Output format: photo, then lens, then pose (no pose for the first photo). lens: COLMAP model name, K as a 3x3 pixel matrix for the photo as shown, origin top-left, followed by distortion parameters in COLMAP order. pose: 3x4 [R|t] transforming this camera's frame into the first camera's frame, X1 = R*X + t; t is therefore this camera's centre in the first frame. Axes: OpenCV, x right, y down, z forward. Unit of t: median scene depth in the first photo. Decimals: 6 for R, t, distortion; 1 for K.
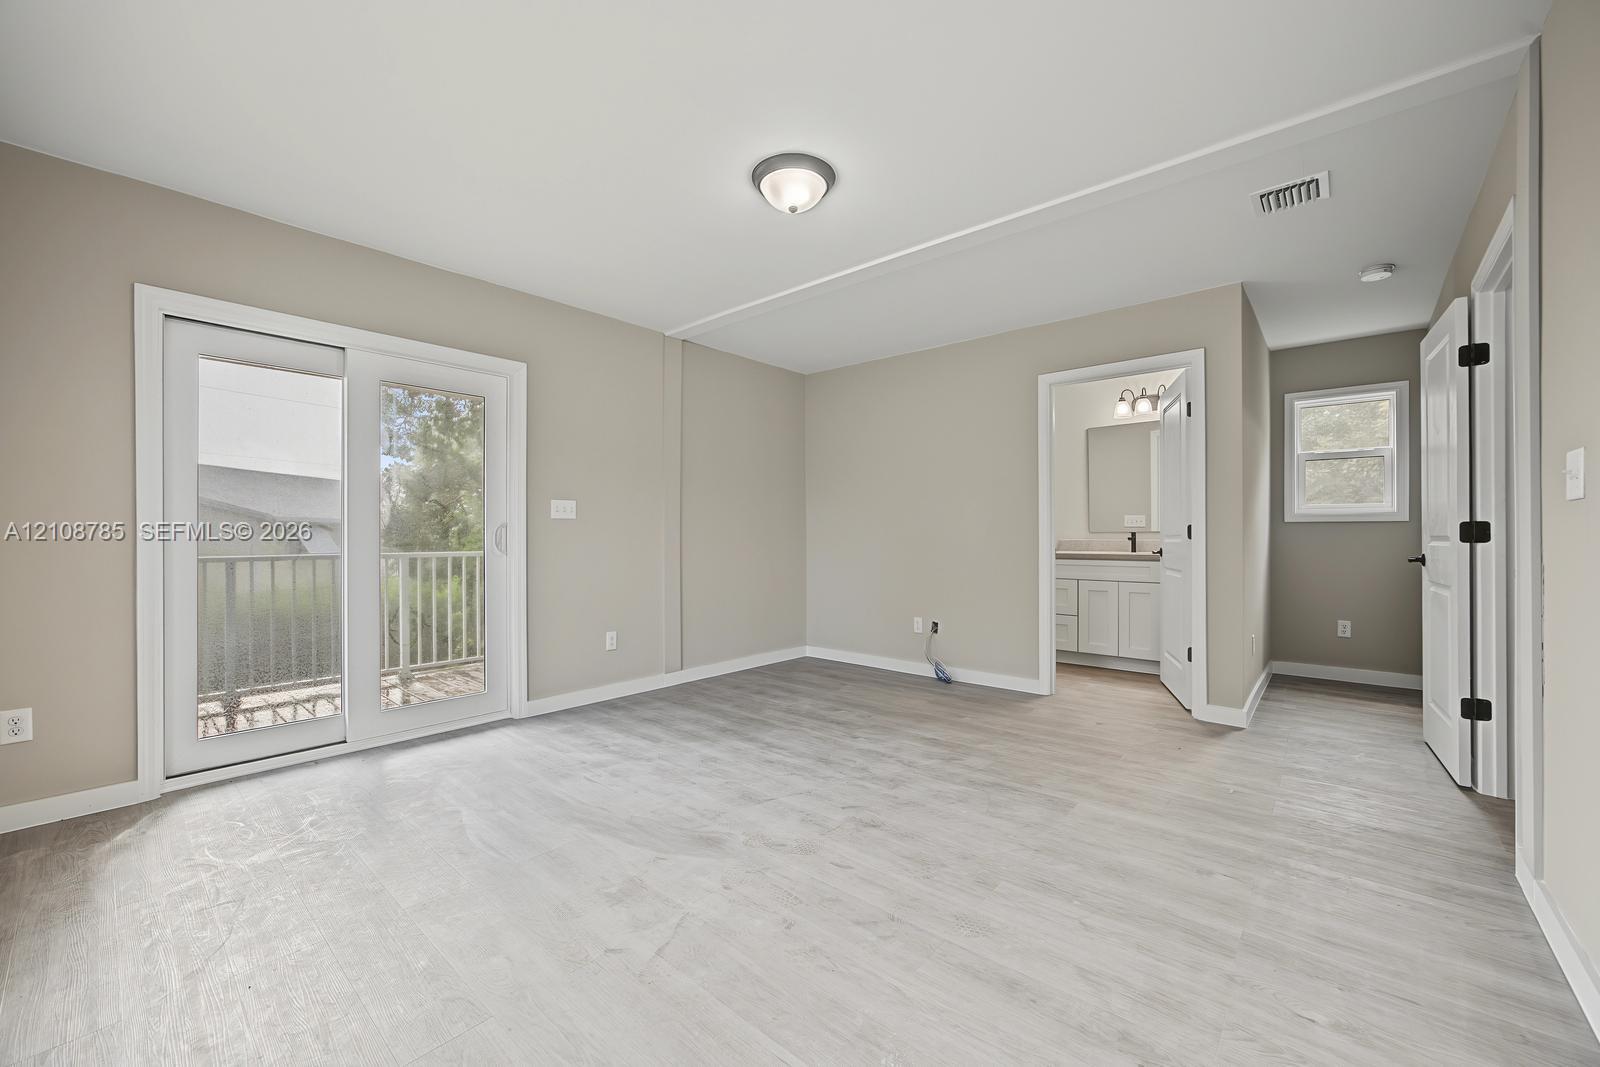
lens RADIAL K [[641.7, 0, 804.4], [0, 641.7, 534.8], [0, 0, 1]] dist [-0.039447, 0.015806]
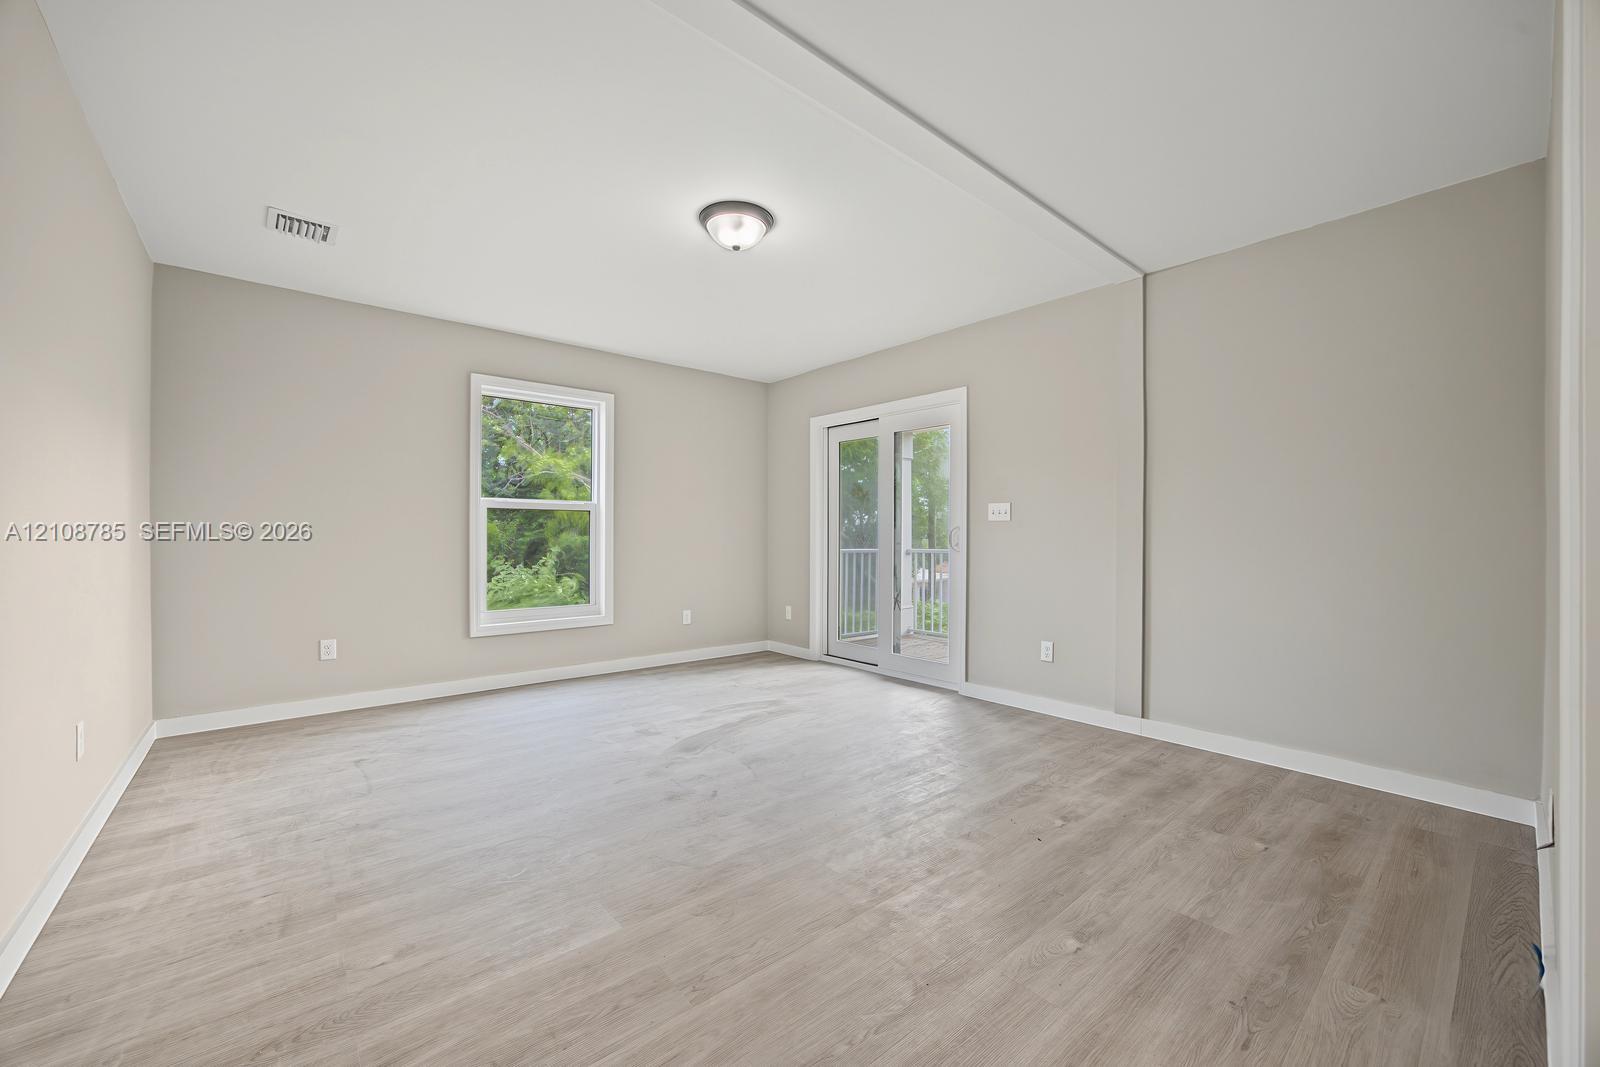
lens RADIAL K [[641.7, 0, 804.4], [0, 641.7, 534.8], [0, 0, 1]] dist [-0.039447, 0.015806]
pose [[-0.168477, -0.000752, -0.985705, 0.725417], [-0.004256, 0.999991, -0.000036, -0.000676], [0.985696, 0.004189, -0.168478, 0.883408]]
